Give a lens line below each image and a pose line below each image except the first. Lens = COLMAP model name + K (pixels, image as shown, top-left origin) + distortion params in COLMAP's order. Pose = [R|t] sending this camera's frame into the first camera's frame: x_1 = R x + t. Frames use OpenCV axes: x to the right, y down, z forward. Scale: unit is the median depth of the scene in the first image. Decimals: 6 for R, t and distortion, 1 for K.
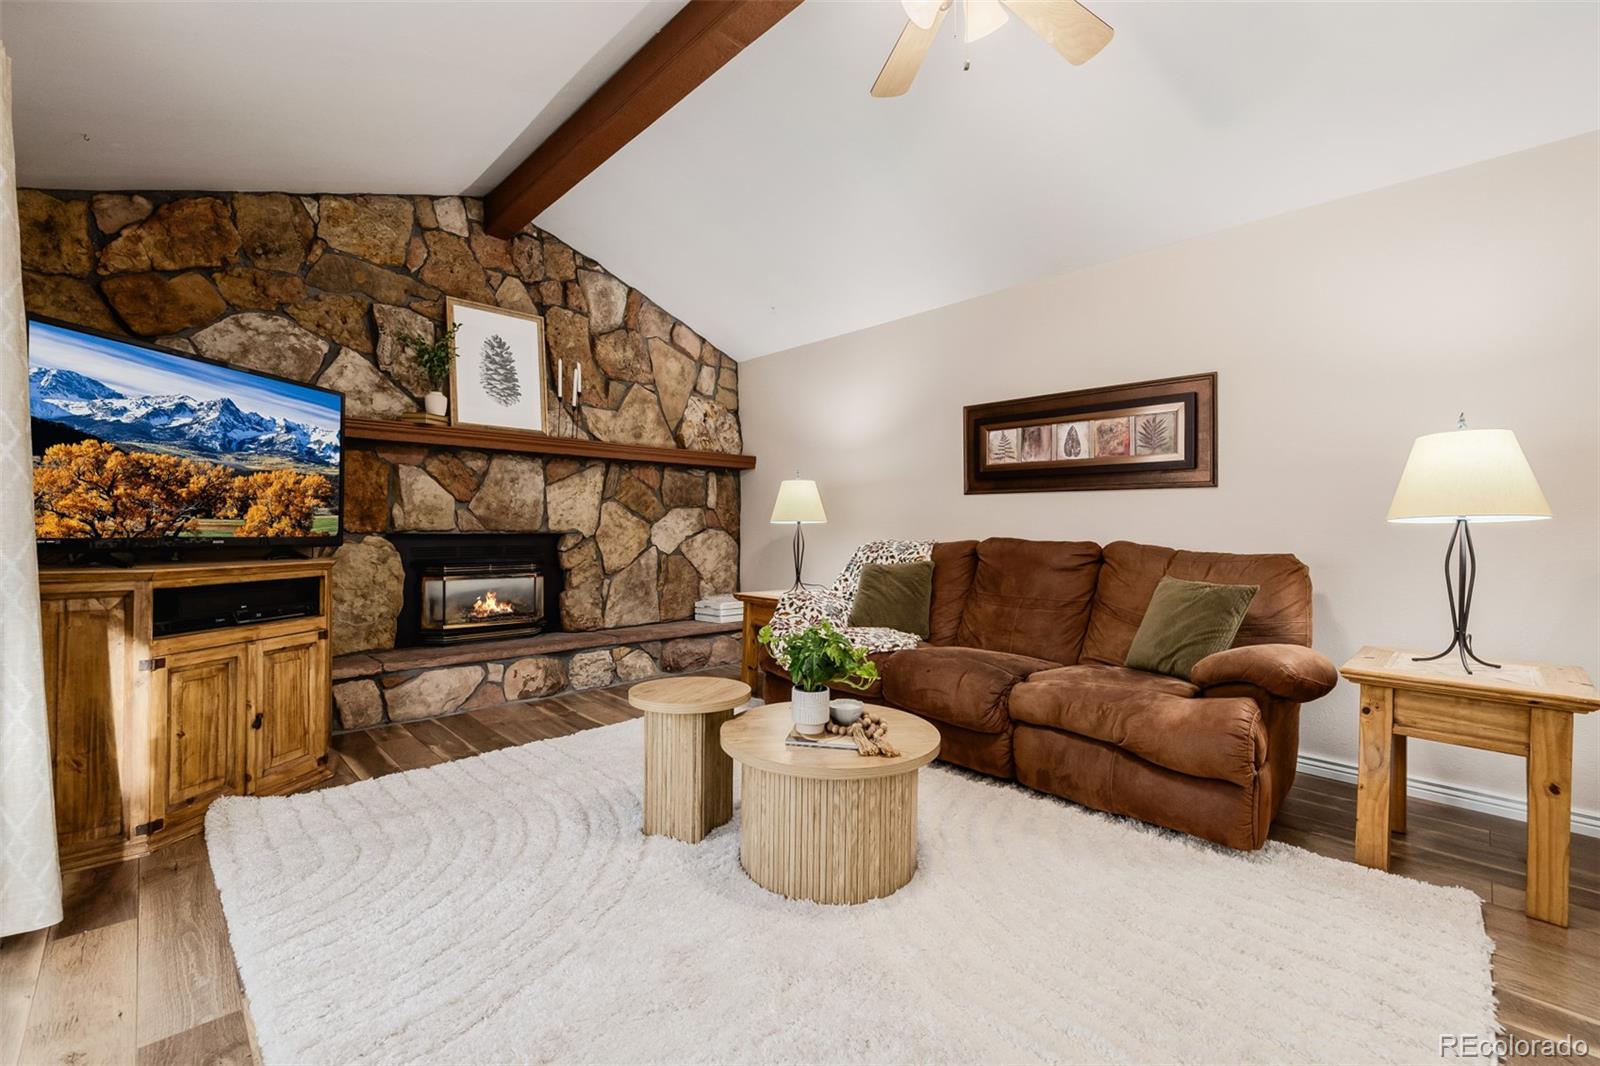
lens RADIAL K [[673.5, 0, 799.5], [0, 673.5, 526.5], [0, 0, 1]] dist [0.001493, 0.000028]
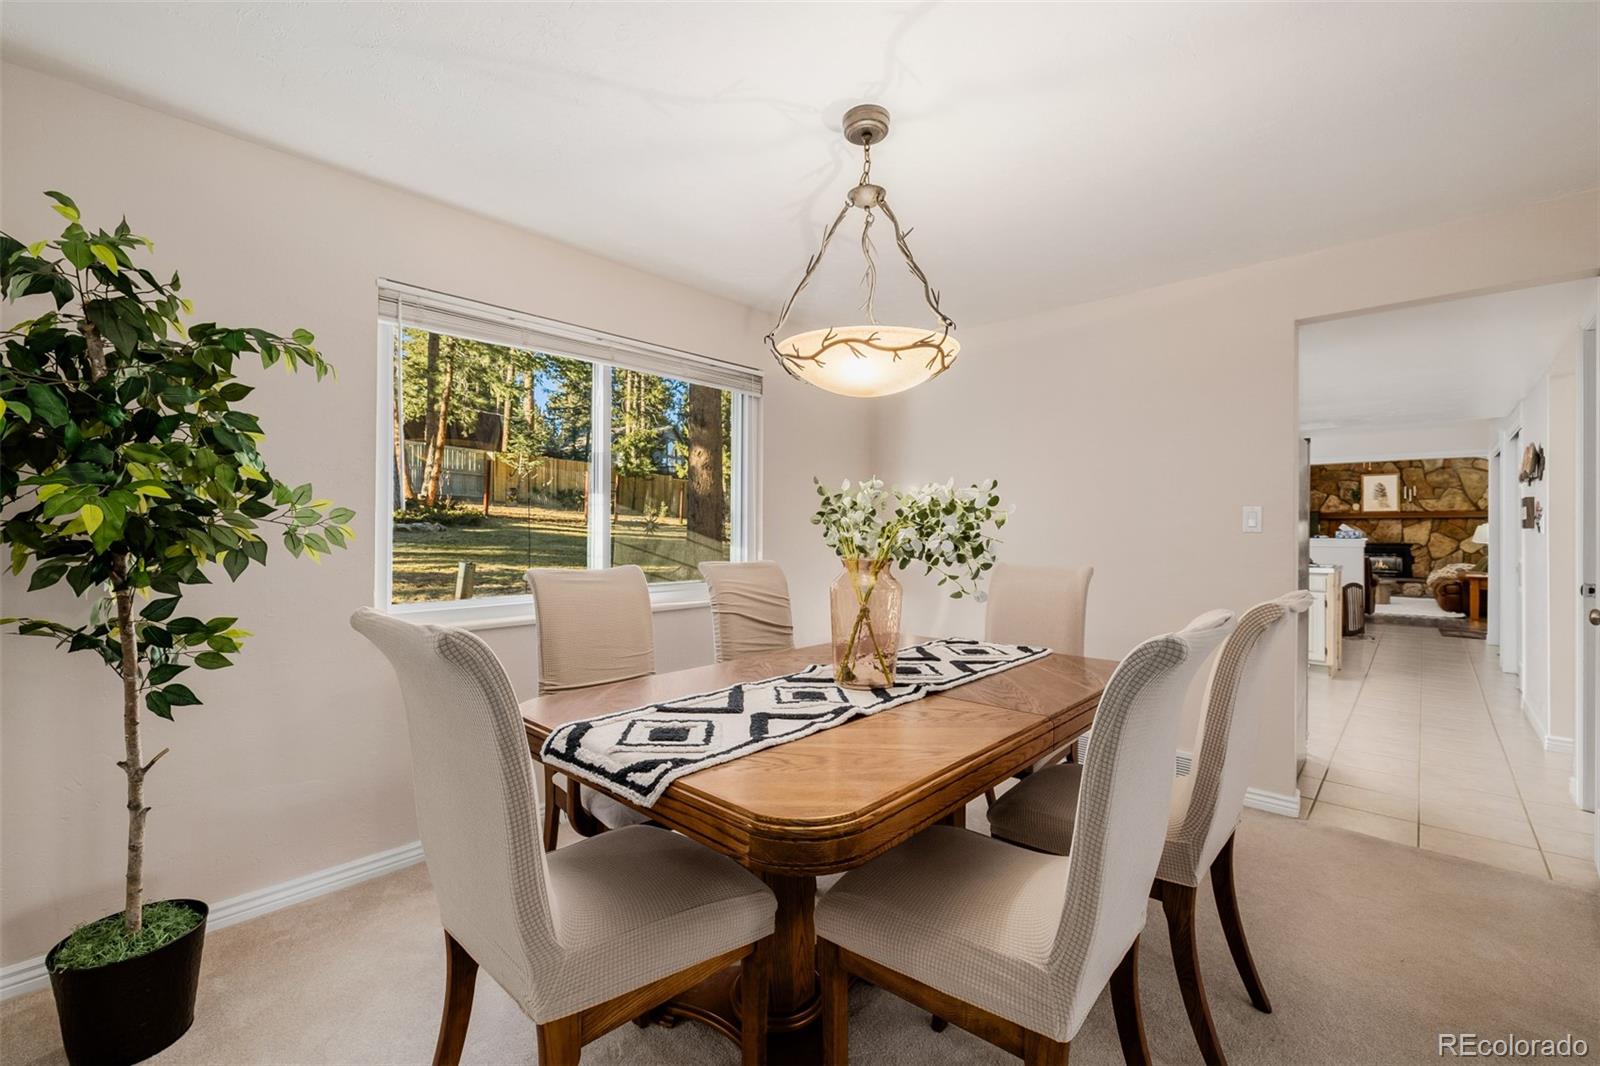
lens RADIAL K [[673.5, 0, 798.4], [0, 673.5, 526.2], [0, 0, 1]] dist [0.001493, 0.000028]
pose [[0.041698, -0.009844, -0.999082, 3.200188], [-0.002159, 0.999948, -0.009942, -0.042039], [0.999128, 0.002572, 0.041674, -2.312363]]
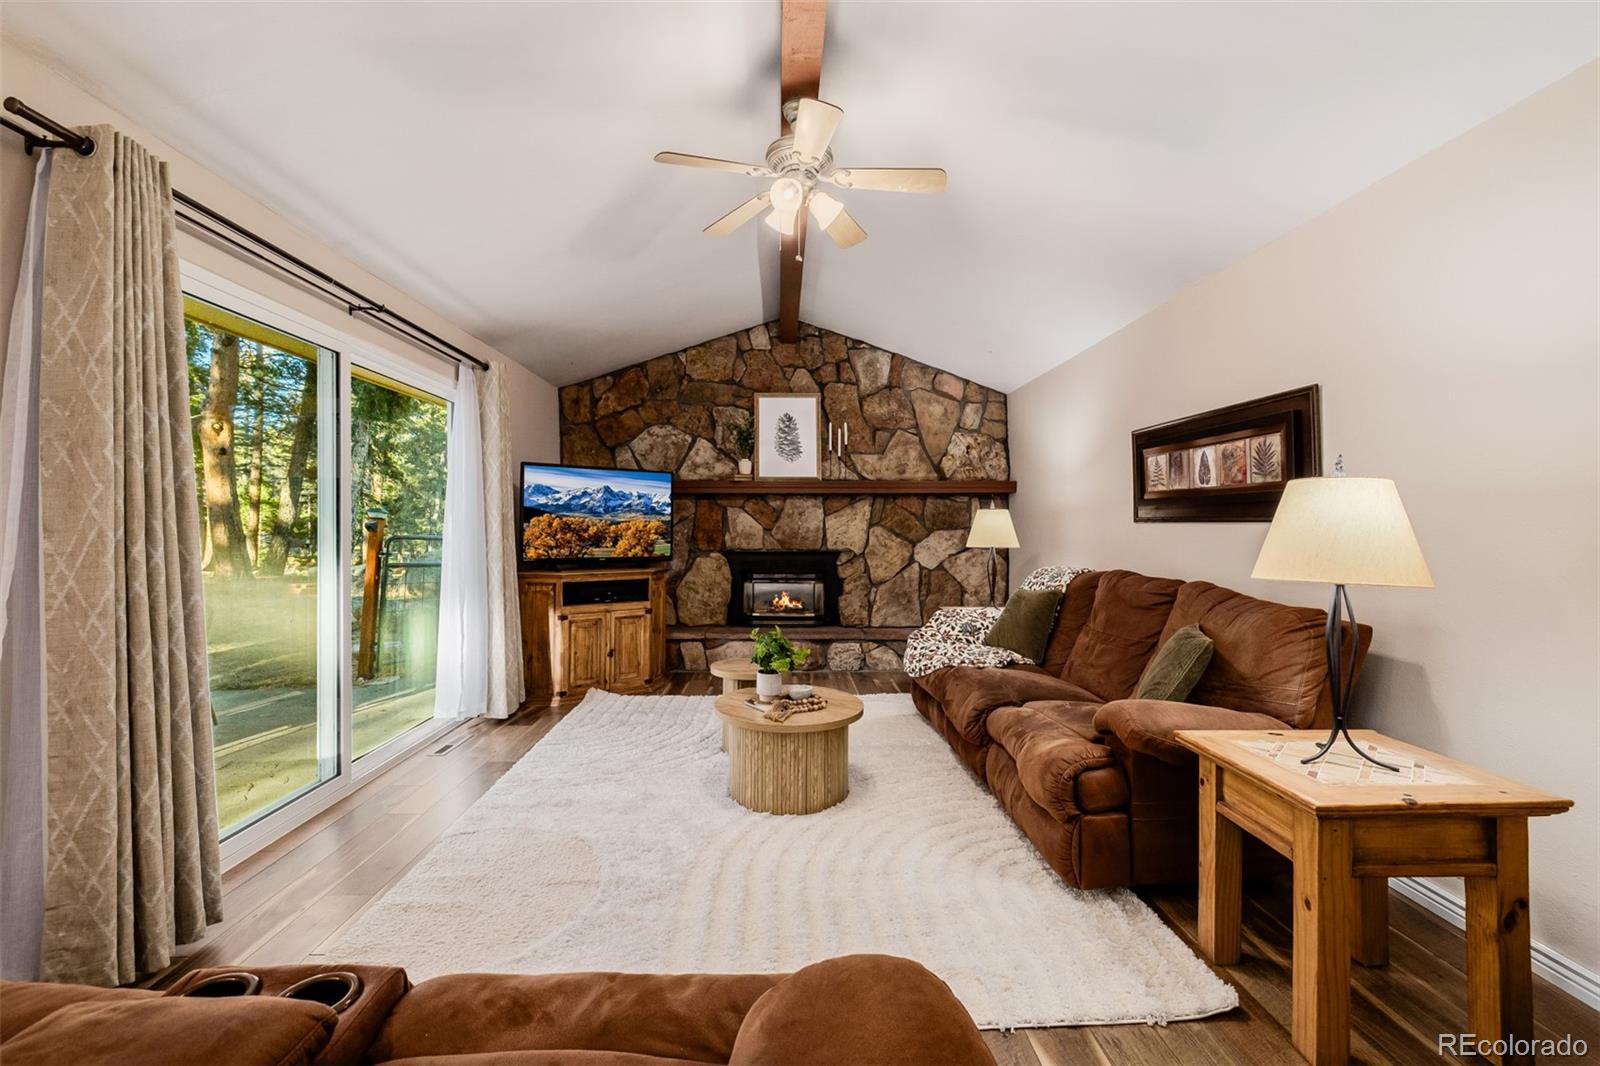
lens RADIAL K [[673.5, 0, 796.7], [0, 673.5, 521.9], [0, 0, 1]] dist [0.001493, 0.000028]
pose [[0.735289, -0.008329, -0.677703, 0.634749], [0.003698, 0.999959, -0.008278, -0.049107], [0.677744, 0.003581, 0.735289, -0.042056]]
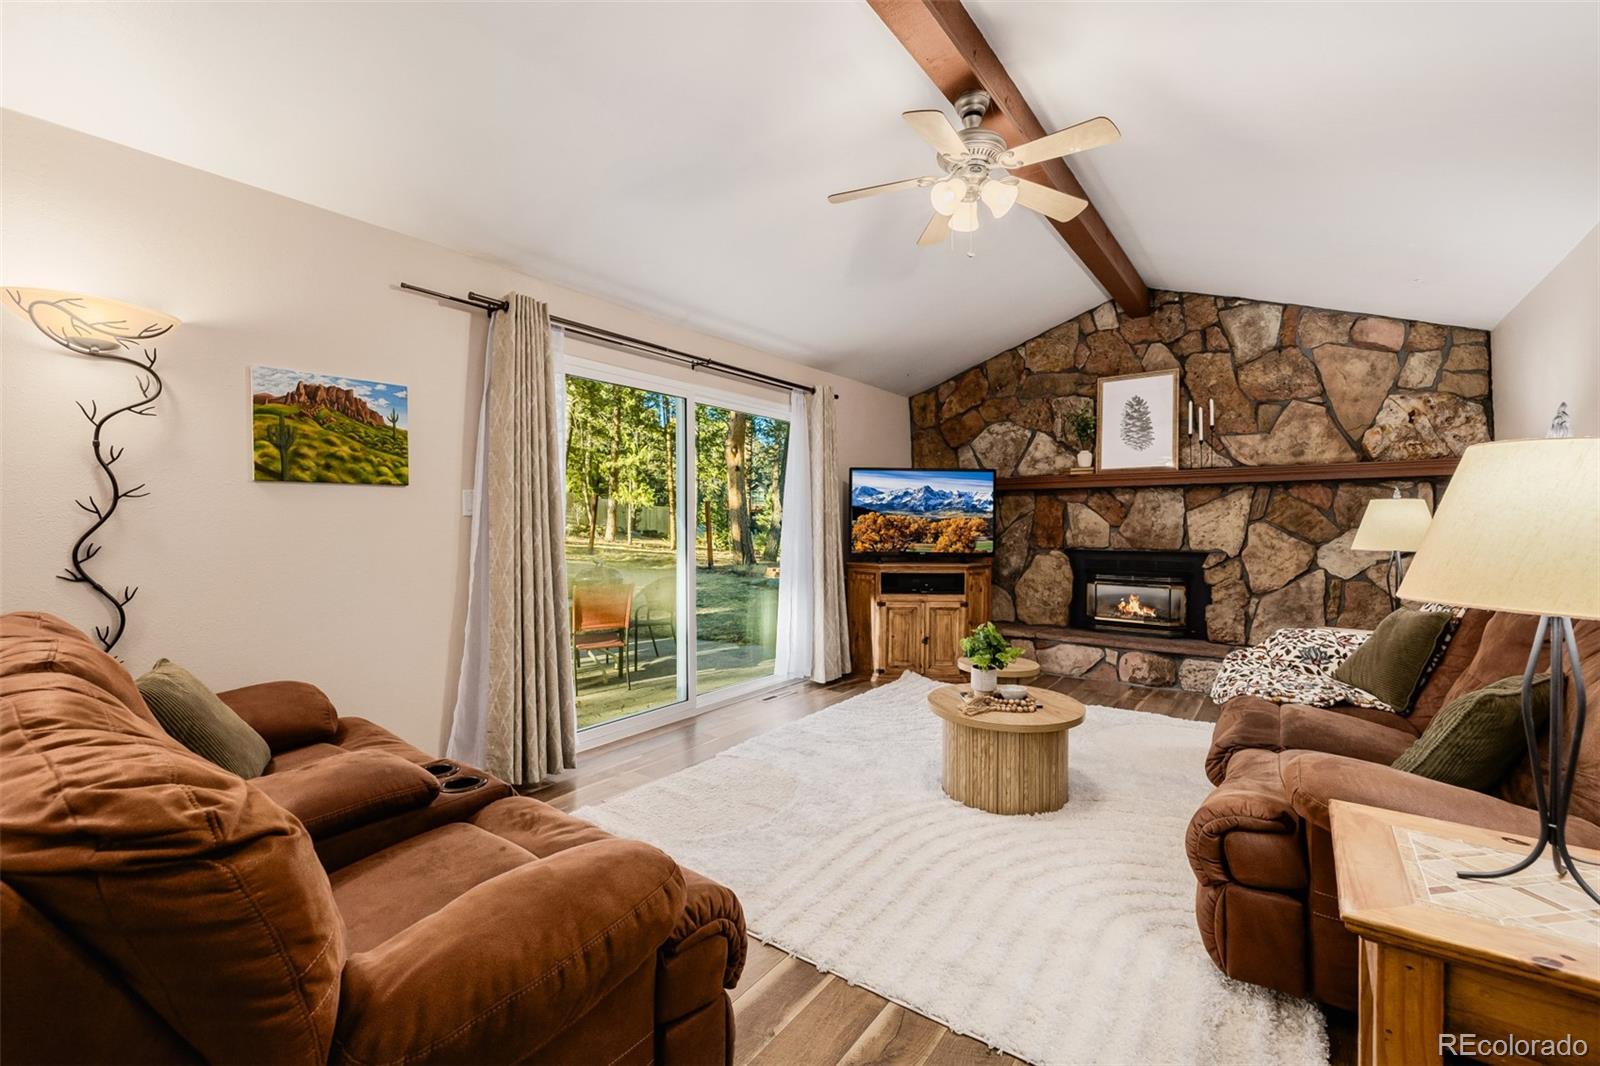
lens RADIAL K [[673.5, 0, 806.0], [0, 673.5, 528.2], [0, 0, 1]] dist [0.001493, 0.000028]
pose [[0.165600, 0.001700, -0.986192, 0.840693], [0.002768, 0.999994, 0.002188, -0.045907], [0.986189, -0.003092, 0.165594, 0.205665]]
